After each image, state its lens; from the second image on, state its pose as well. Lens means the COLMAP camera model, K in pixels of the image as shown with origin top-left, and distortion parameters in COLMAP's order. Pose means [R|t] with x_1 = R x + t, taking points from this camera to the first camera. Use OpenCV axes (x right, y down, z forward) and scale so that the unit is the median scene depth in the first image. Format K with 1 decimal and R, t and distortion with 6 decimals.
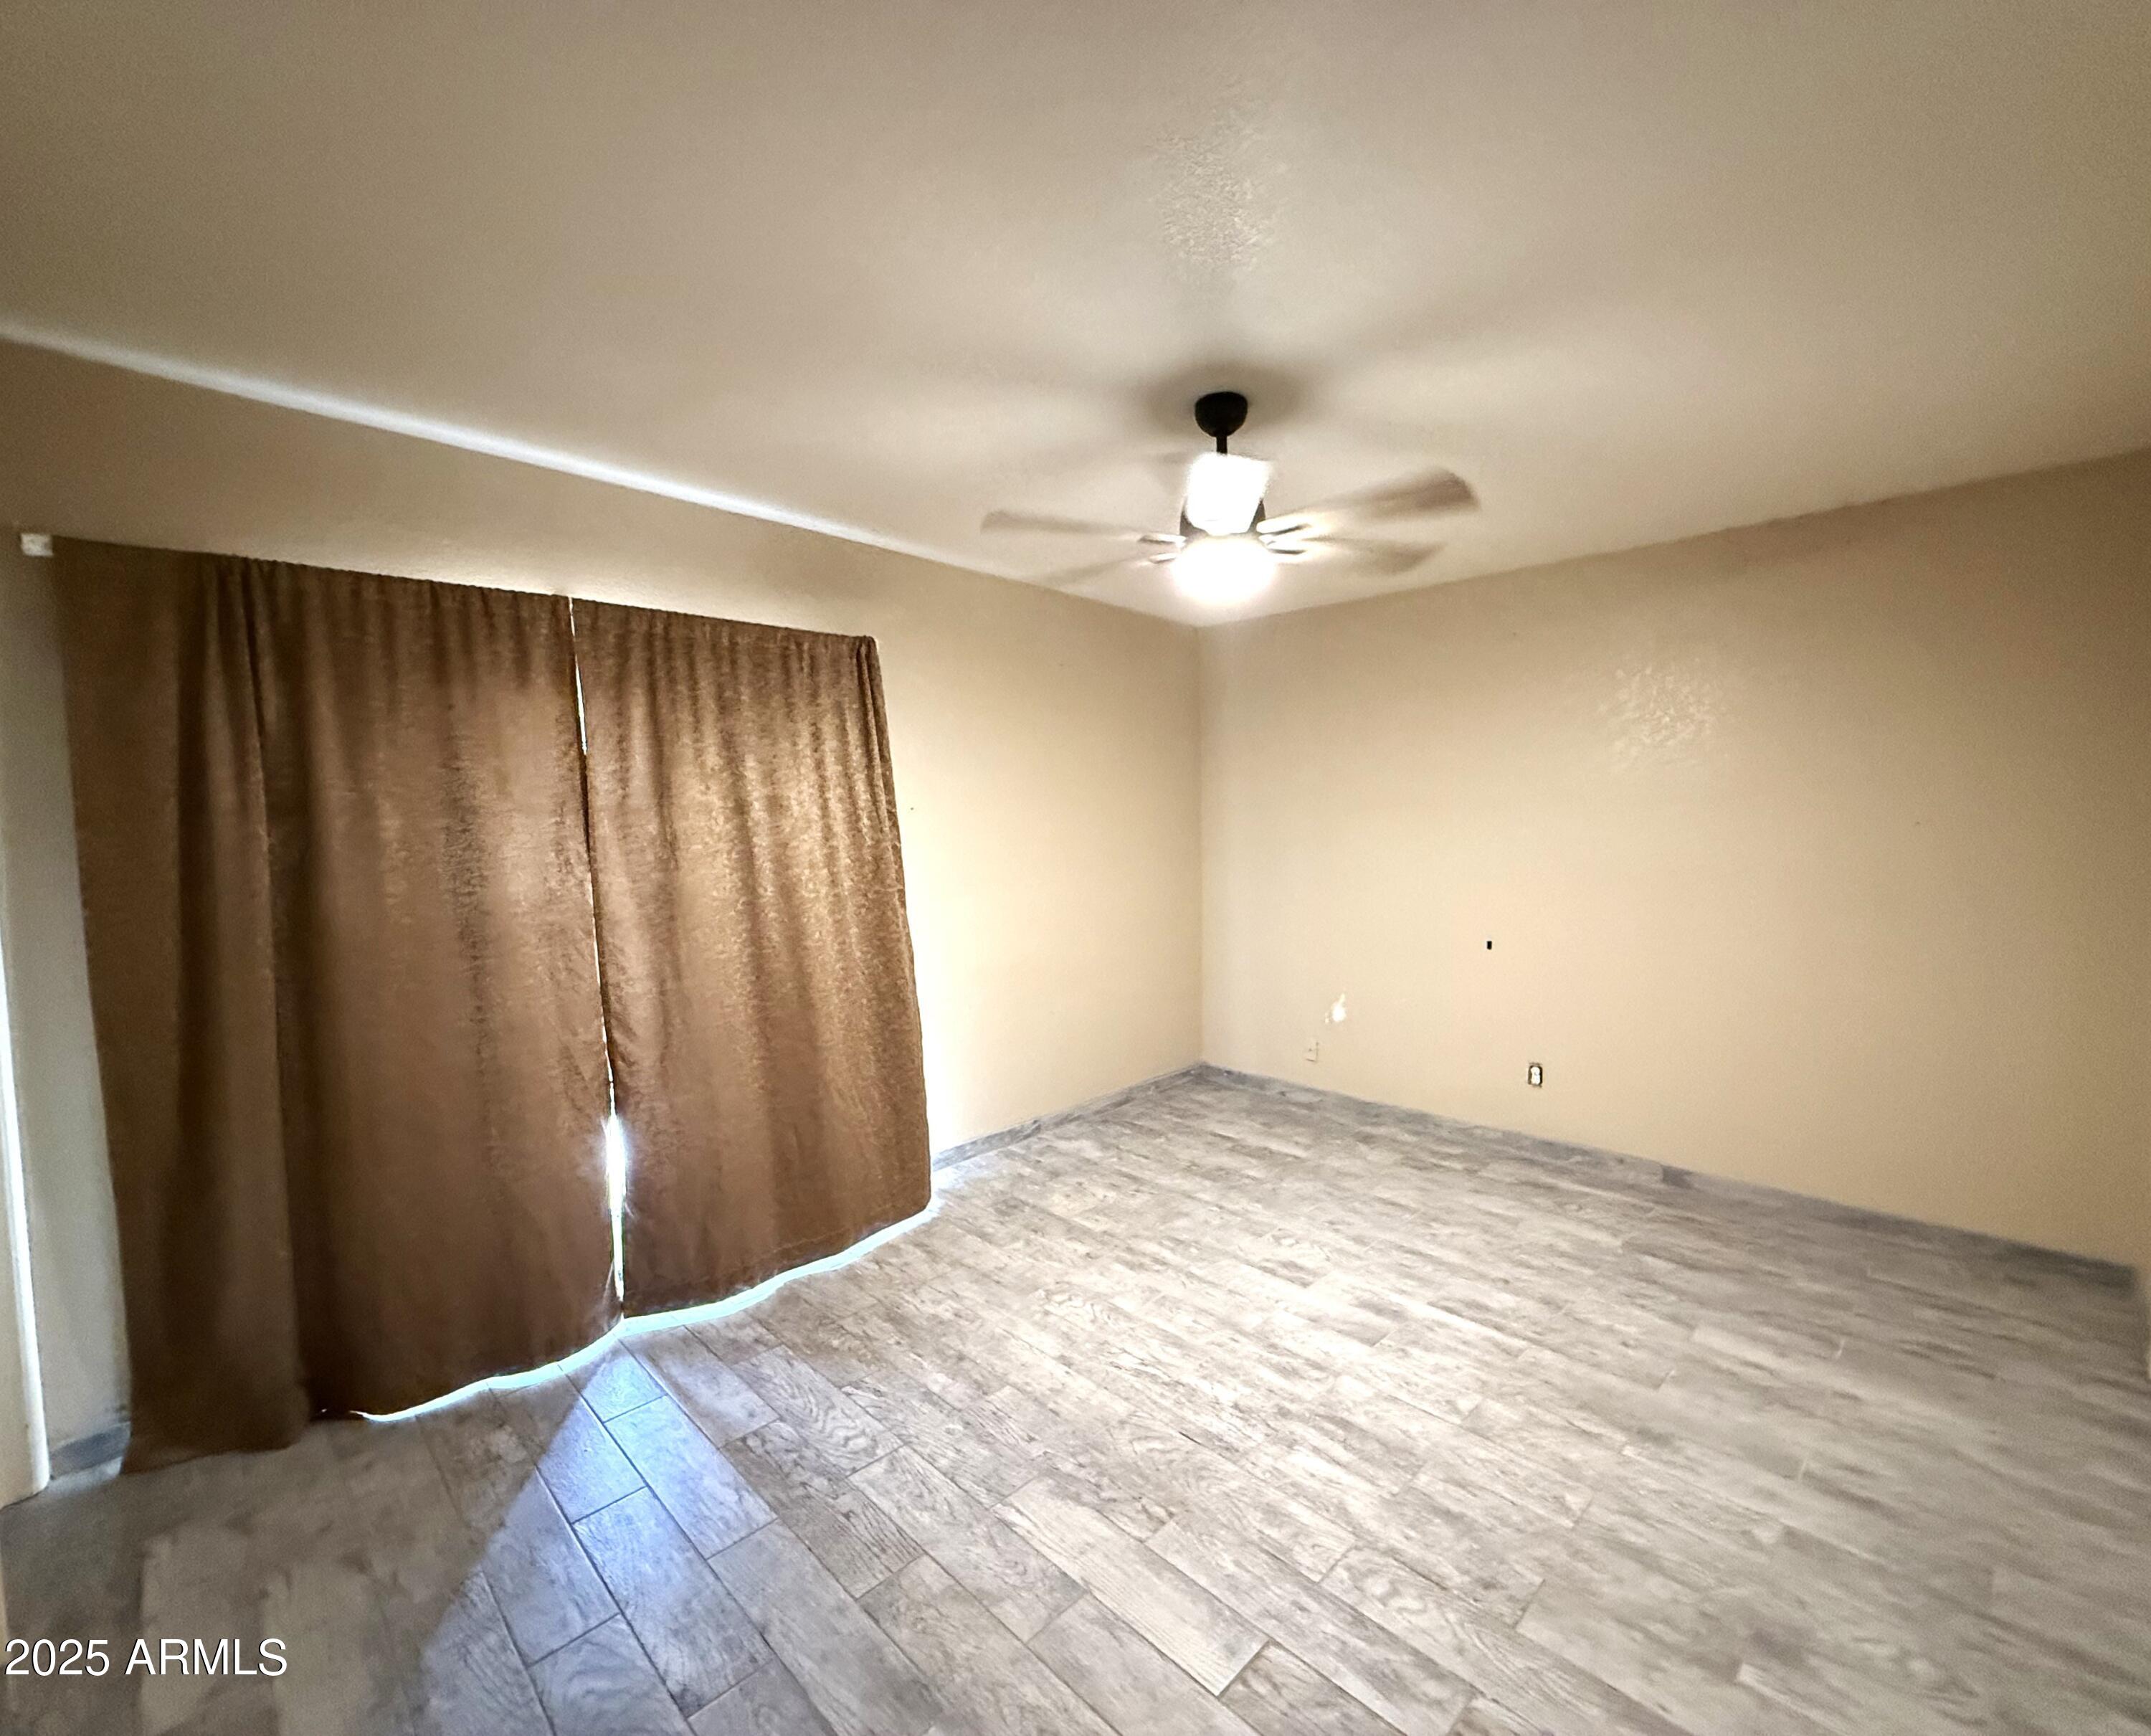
lens RADIAL K [[930.2, 0, 1077.8], [0, 930.2, 871.5], [0, 0, 1]] dist [-0.003929, 0.000175]
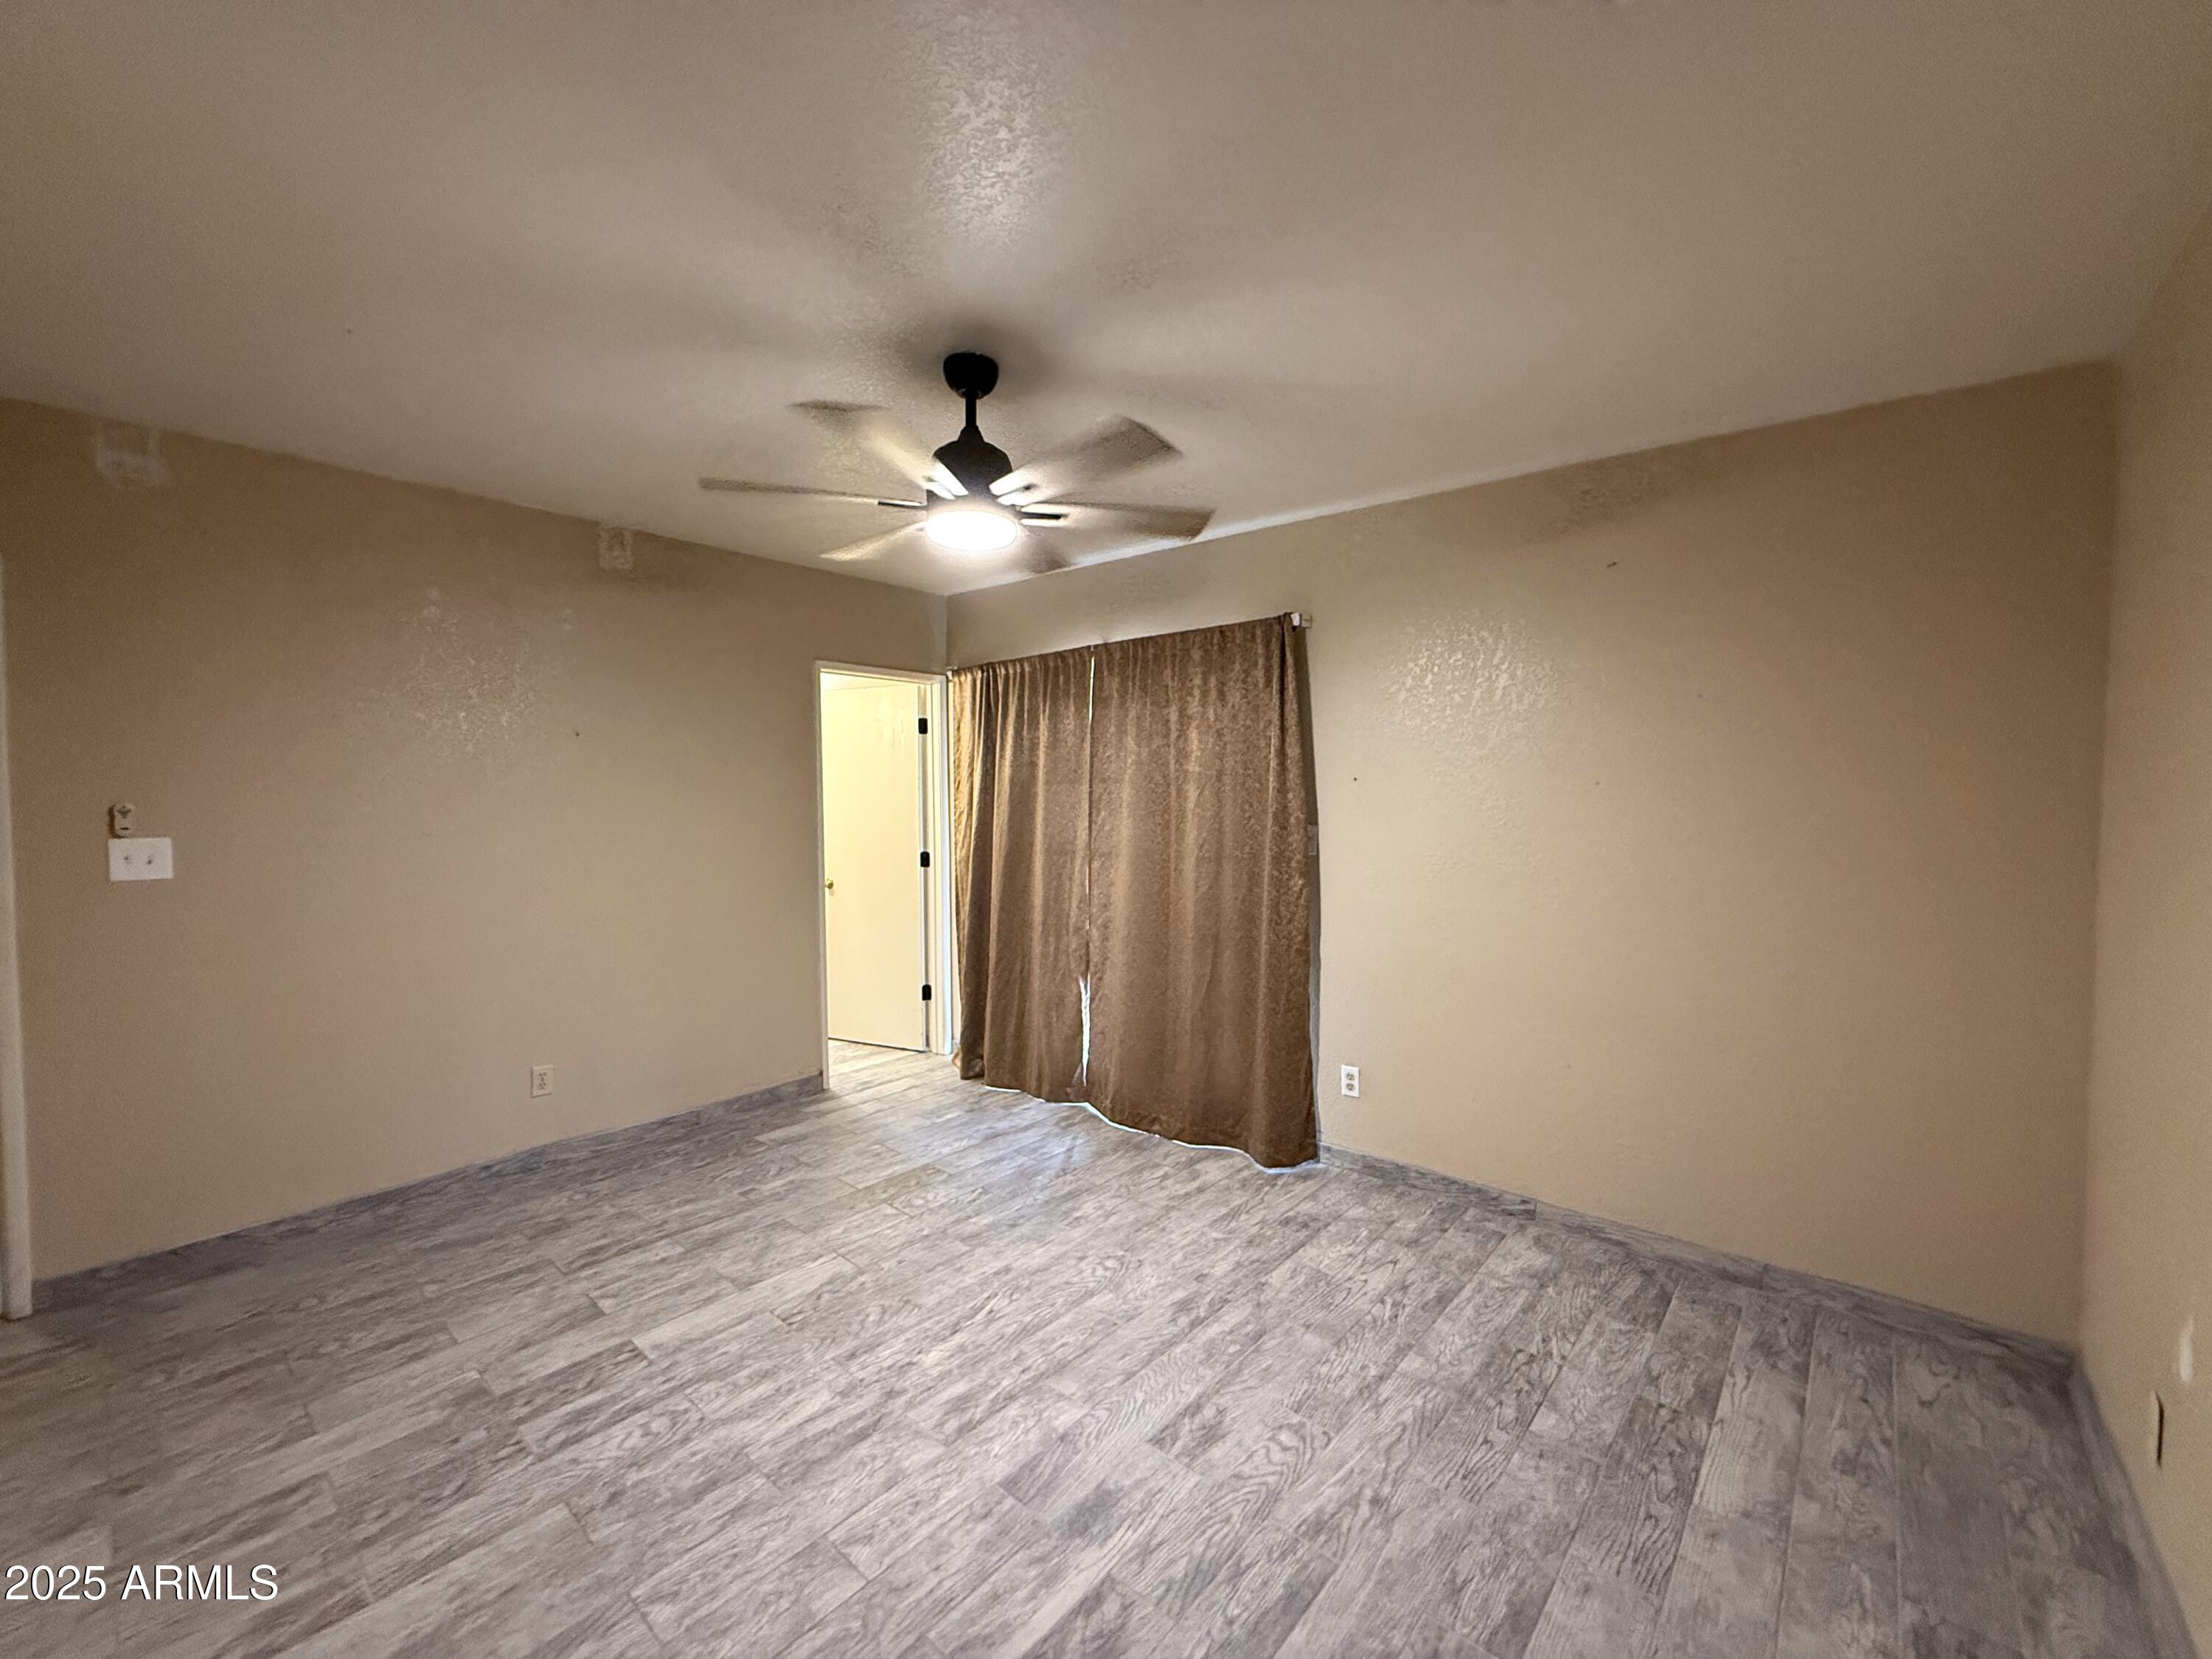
lens RADIAL K [[877.1, 0, 1108.0], [0, 877.1, 822.0], [0, 0, 1]] dist [-0.001346, -0.000014]
pose [[0.077921, 0.049588, -0.995726, 0.990141], [-0.061148, 0.997120, 0.044872, -0.069201], [0.995083, 0.057390, 0.080729, 0.973920]]
